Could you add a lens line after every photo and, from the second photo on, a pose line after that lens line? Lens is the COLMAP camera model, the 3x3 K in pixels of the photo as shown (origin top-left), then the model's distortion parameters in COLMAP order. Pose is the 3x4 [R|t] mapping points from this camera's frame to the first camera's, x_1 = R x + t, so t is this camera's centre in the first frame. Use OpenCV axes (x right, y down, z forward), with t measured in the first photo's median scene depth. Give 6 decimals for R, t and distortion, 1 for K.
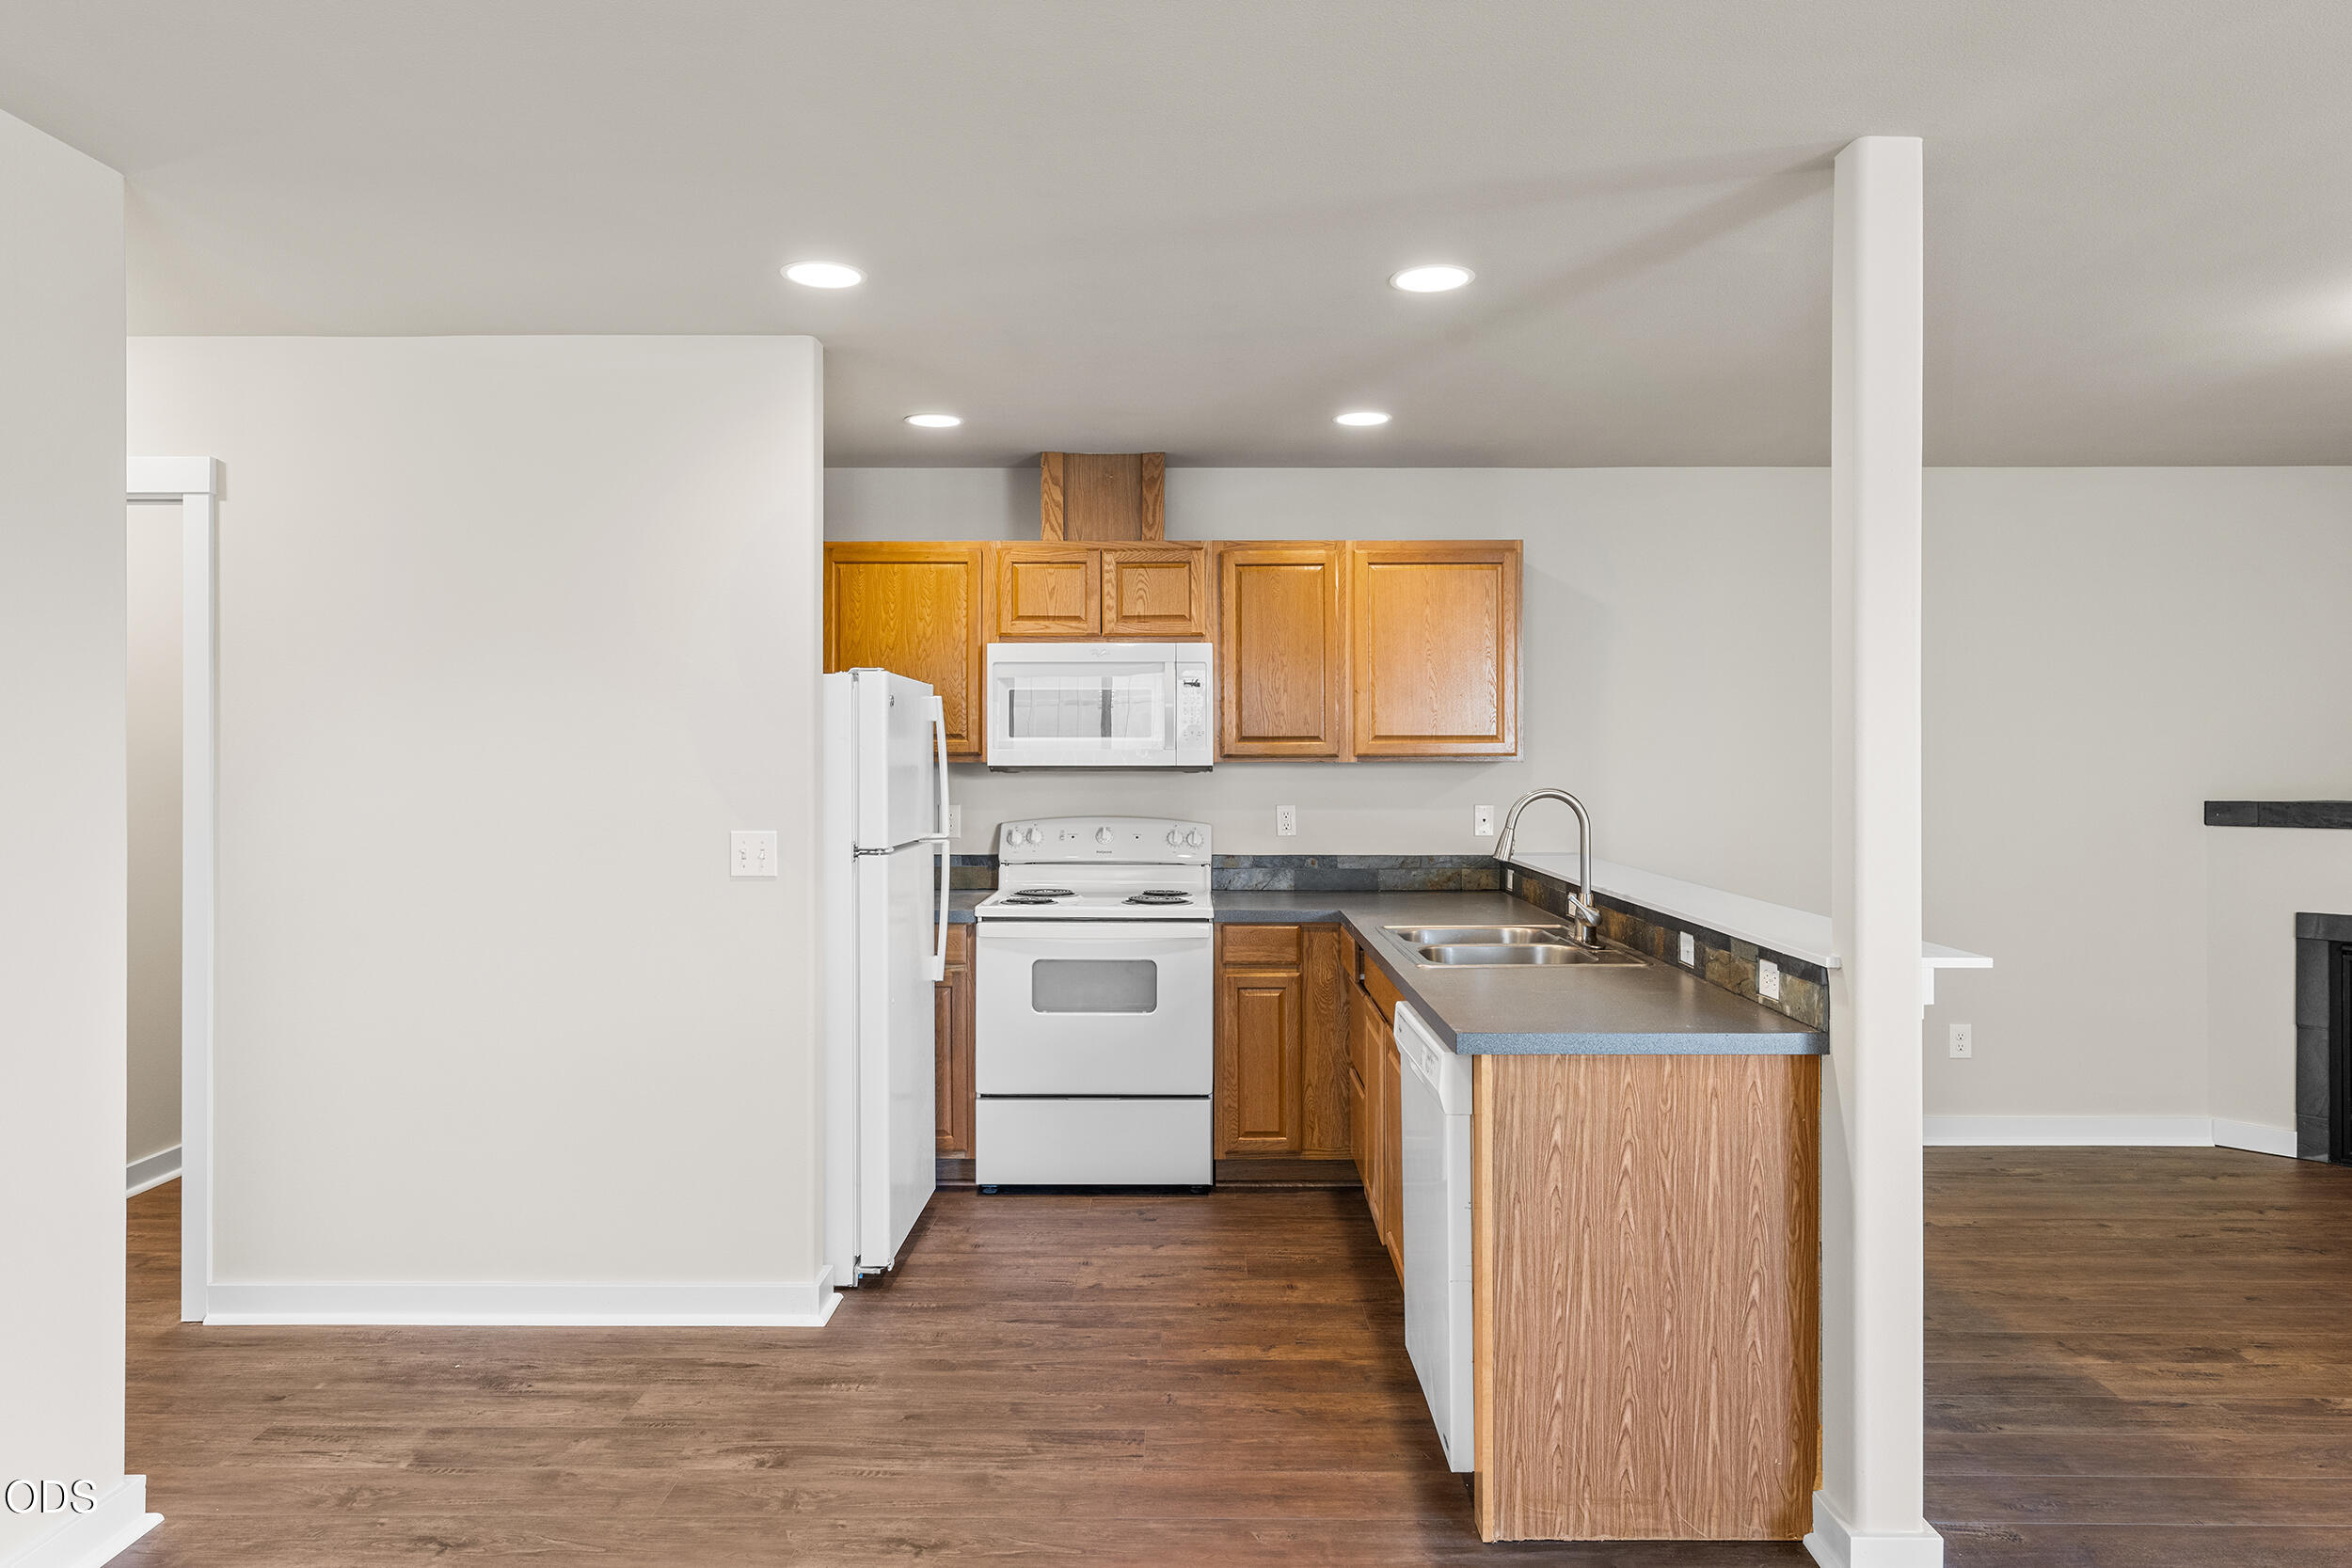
lens RADIAL K [[1477.3, 0, 1191.4], [0, 1477.3, 757.8], [0, 0, 1]] dist [-0.010145, 0.012053]
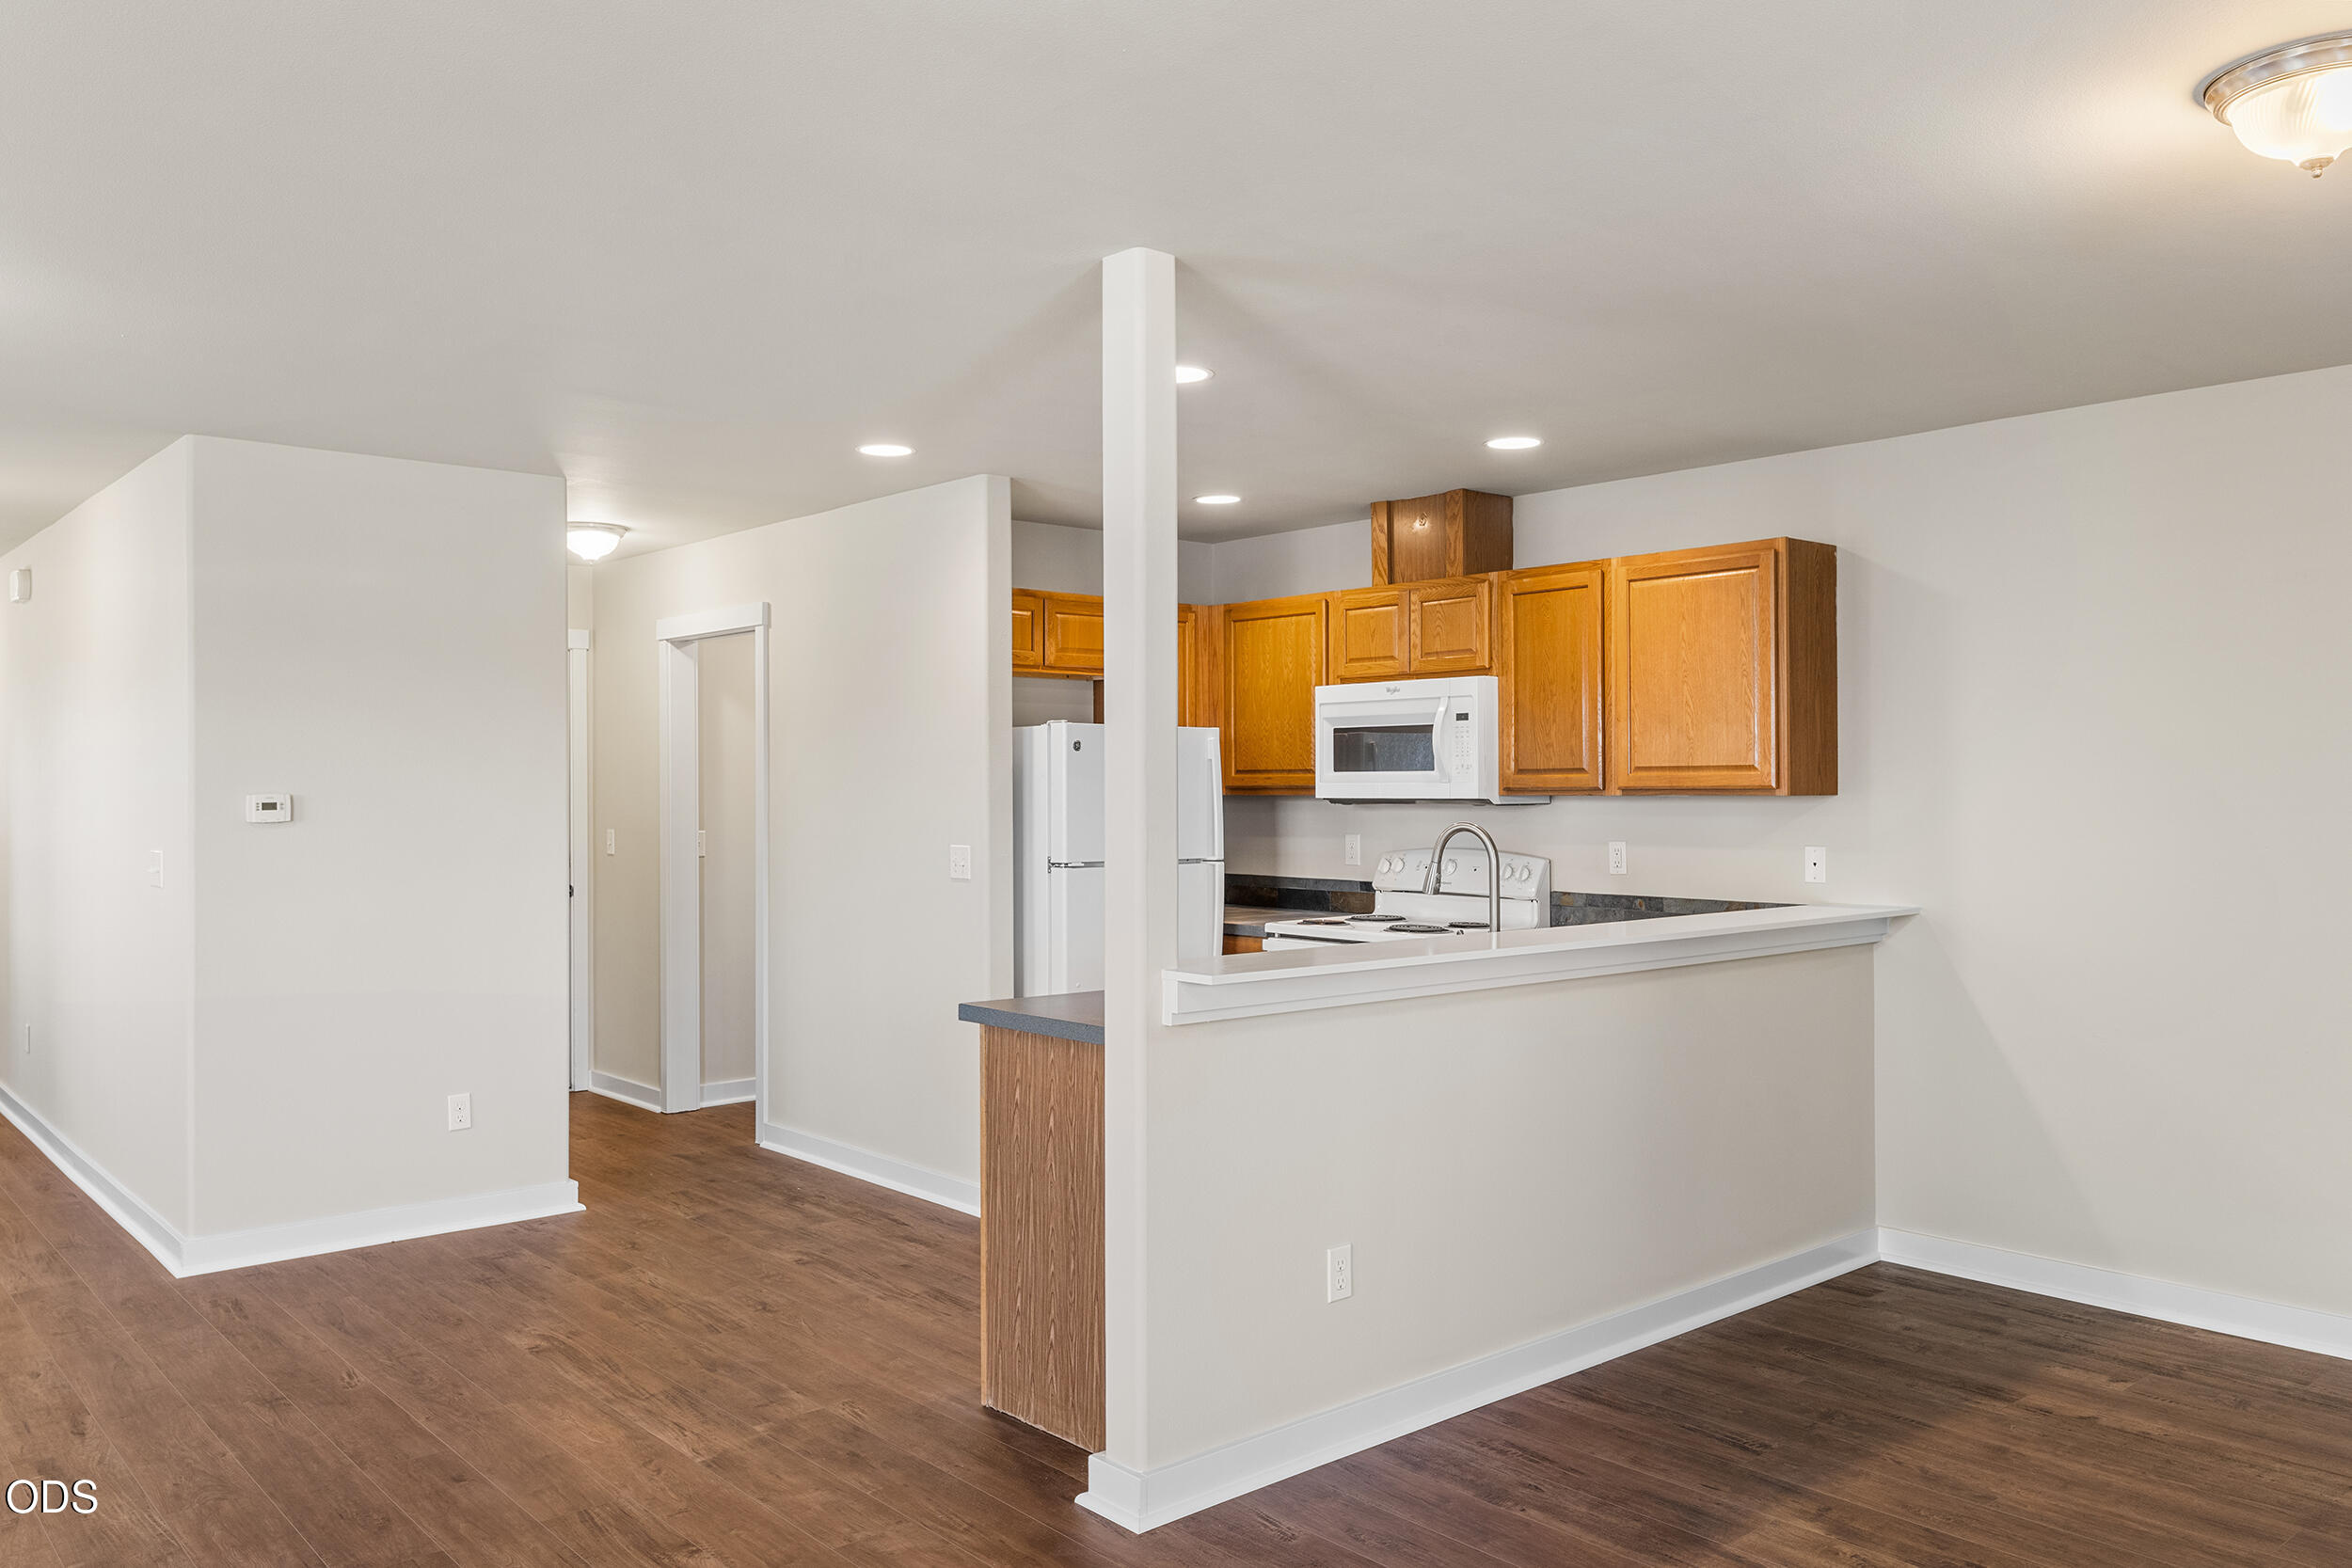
lens RADIAL K [[1759.2, 0, 1200.7], [0, 1759.2, 795.1], [0, 0, 1]] dist [0.004266, -0.002438]
pose [[0.665652, 0.002564, -0.746258, 1.166624], [0.001317, 0.999989, 0.004610, -0.004219], [0.746261, -0.004052, 0.665641, 0.098896]]
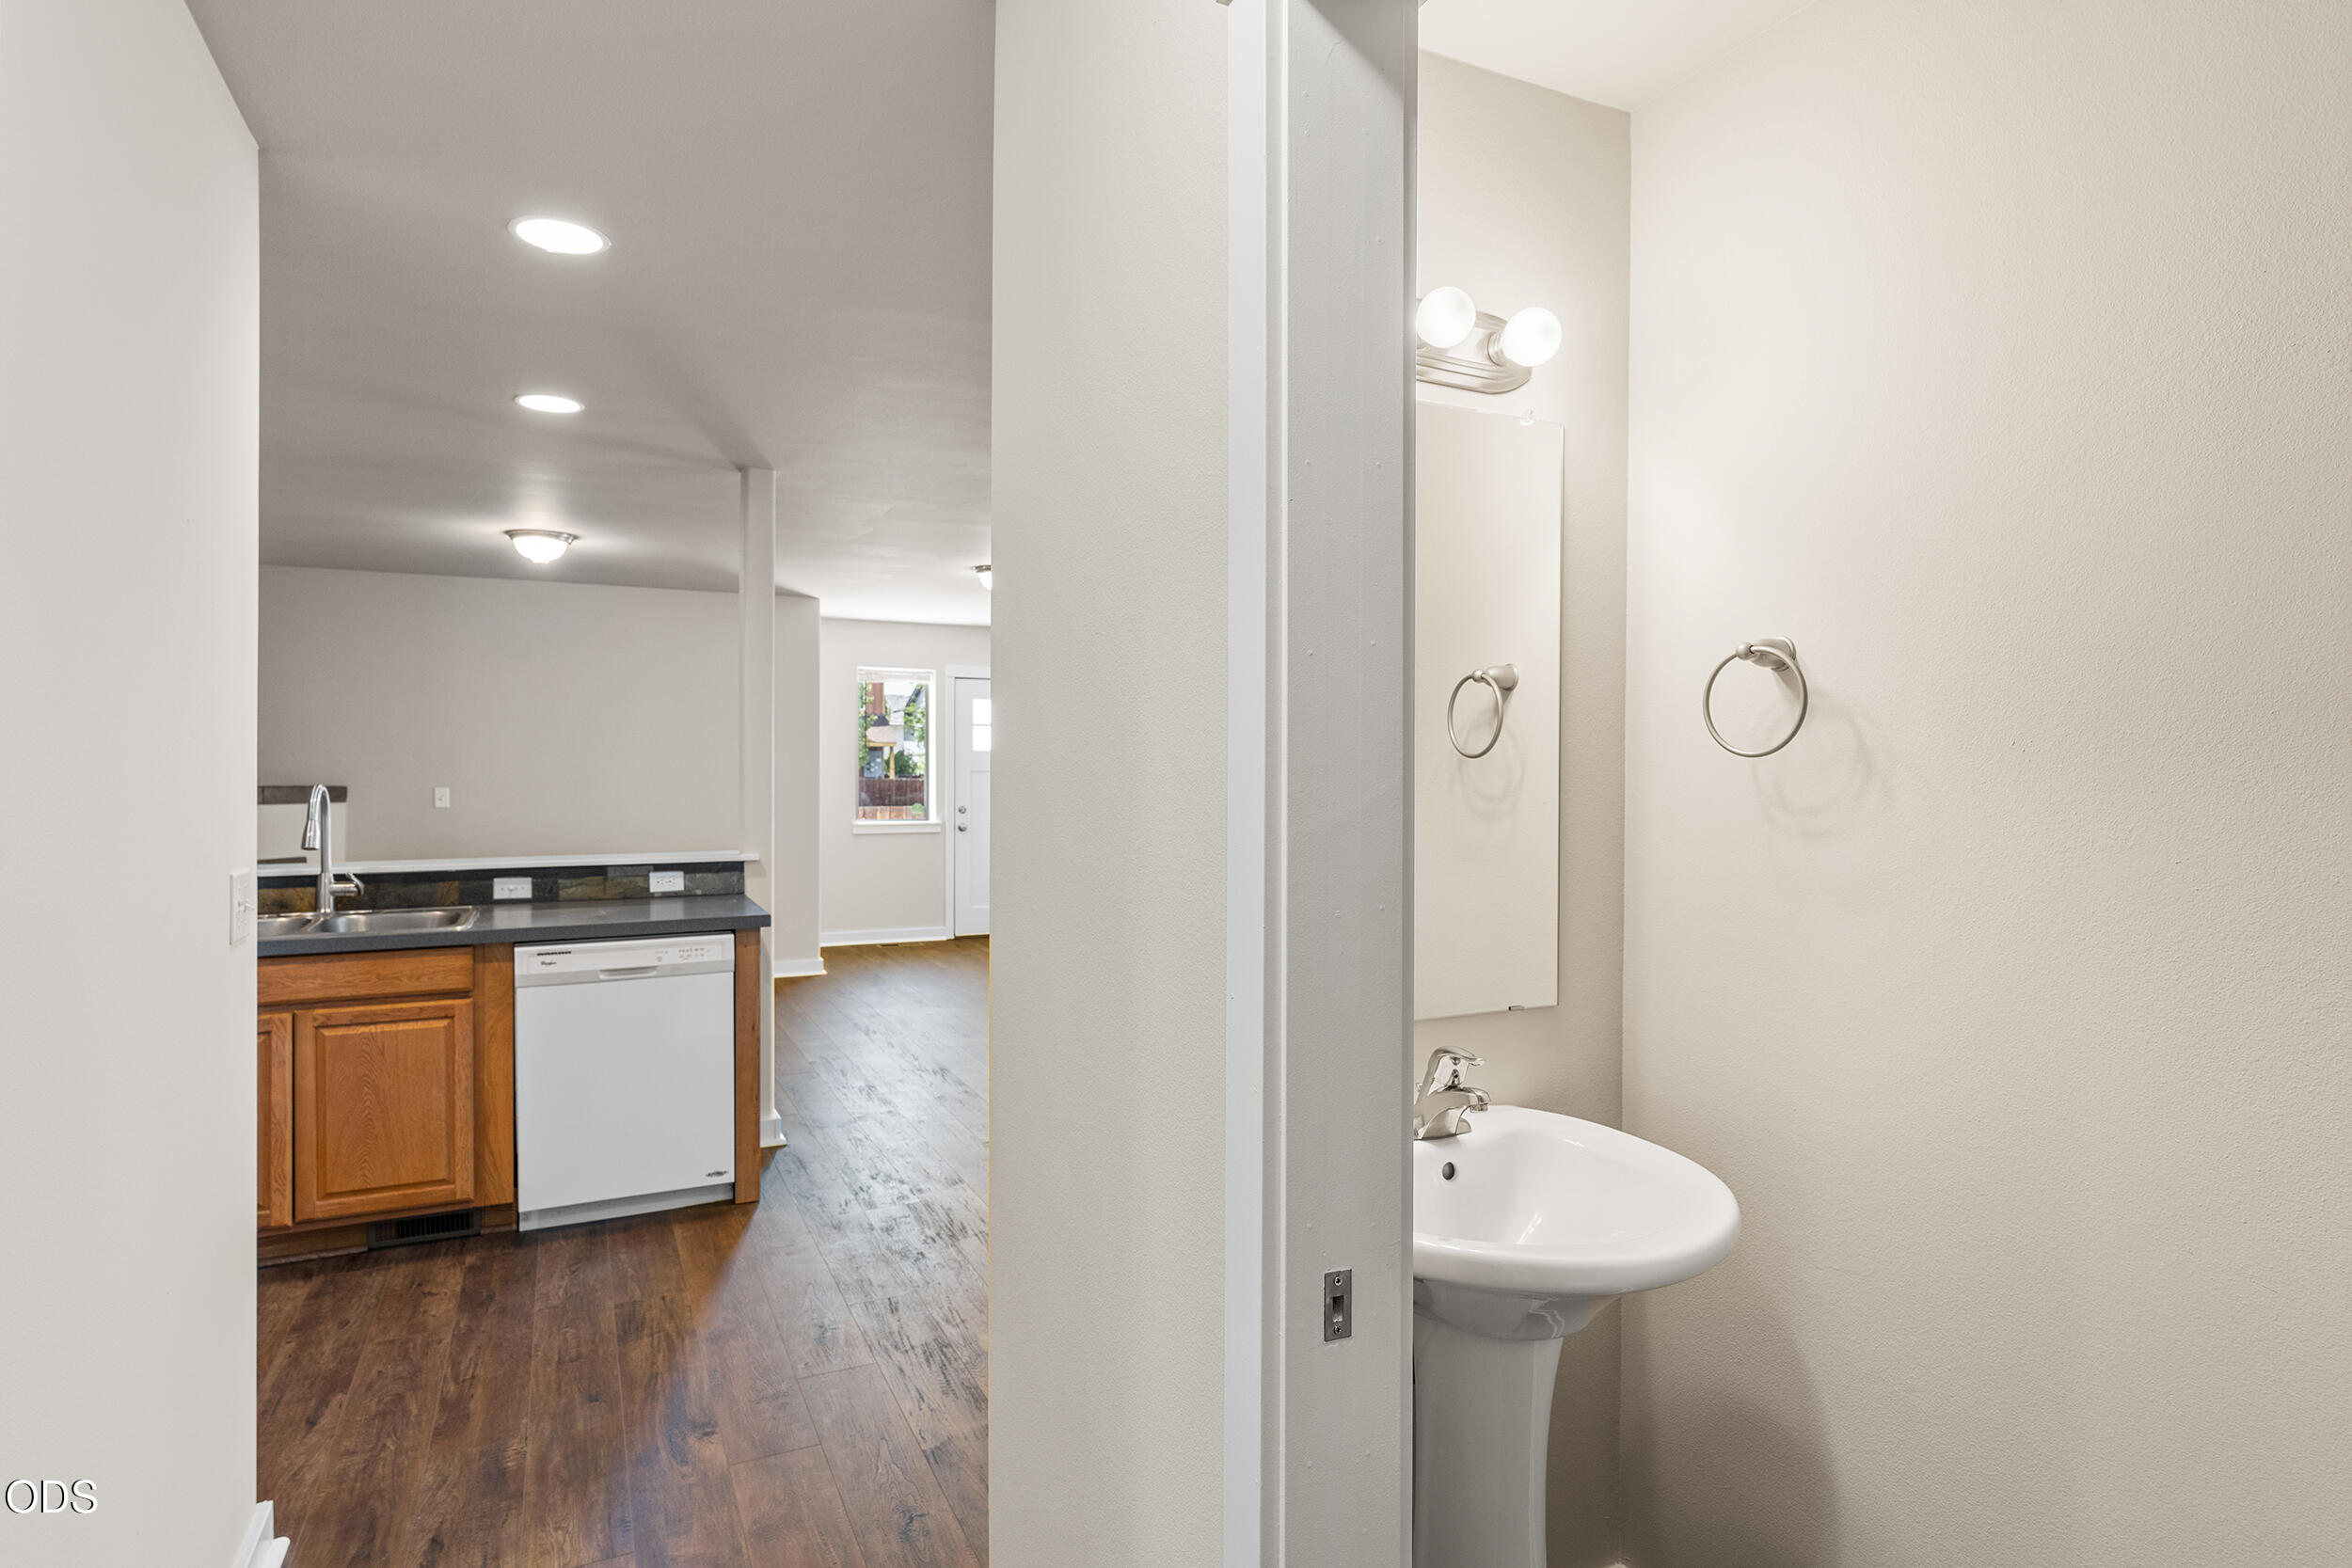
lens RADIAL K [[1227.3, 0, 1170.1], [0, 1227.3, 788.0], [0, 0, 1]] dist [-0.007128, 0.003135]
pose [[-0.437269, -0.020711, 0.899092, -1.062940], [-0.001590, 0.999751, 0.022256, 0.001064], [-0.899329, 0.008303, -0.437193, 0.953362]]
